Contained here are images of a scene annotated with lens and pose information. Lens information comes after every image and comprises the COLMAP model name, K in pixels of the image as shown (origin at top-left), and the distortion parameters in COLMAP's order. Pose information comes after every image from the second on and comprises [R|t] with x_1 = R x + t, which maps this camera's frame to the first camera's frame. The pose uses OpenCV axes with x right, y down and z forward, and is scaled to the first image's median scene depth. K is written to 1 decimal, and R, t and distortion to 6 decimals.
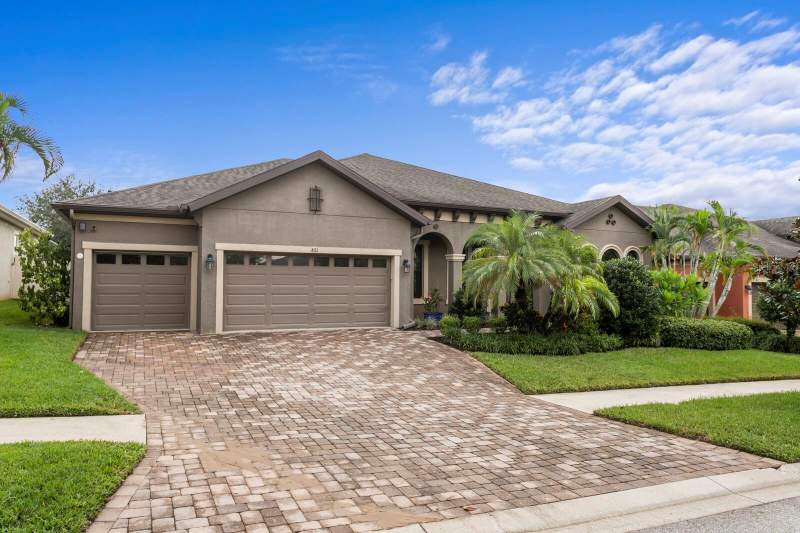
lens RADIAL K [[566.4, 0, 400.0], [0, 566.4, 266.5], [0, 0, 1]] dist [-0.000563, 0.002242]
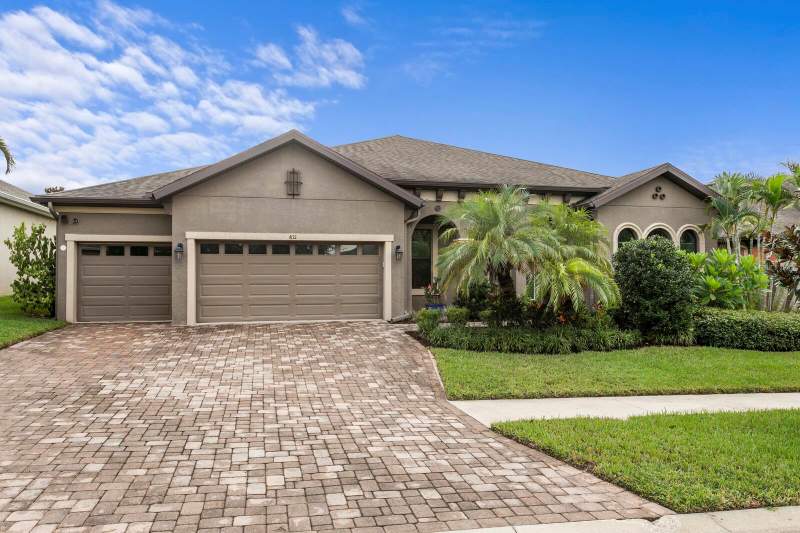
lens RADIAL K [[576.9, 0, 400.0], [0, 576.9, 266.5], [0, 0, 1]] dist [0.000946, 0.000617]
pose [[0.977006, -0.014375, -0.212726, 0.240243], [0.016805, 0.999813, 0.009620, 0.014447], [0.212548, -0.012974, 0.977065, 0.112154]]
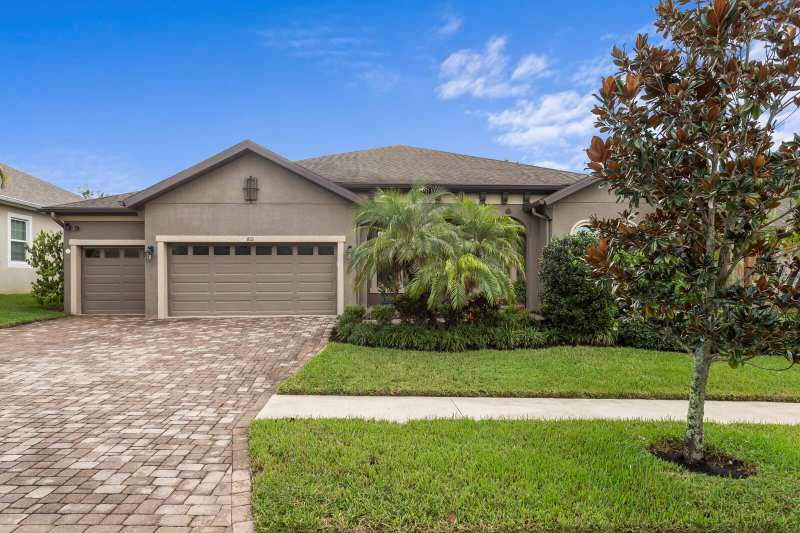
lens RADIAL K [[510.3, 0, 405.2], [0, 510.3, 288.0], [0, 0, 1]] dist [-0.002403, -0.001835]
pose [[0.922346, -0.005590, -0.386325, 0.493845], [0.022545, 0.998970, 0.039371, 0.031329], [0.385707, -0.045023, 0.921522, 0.273215]]
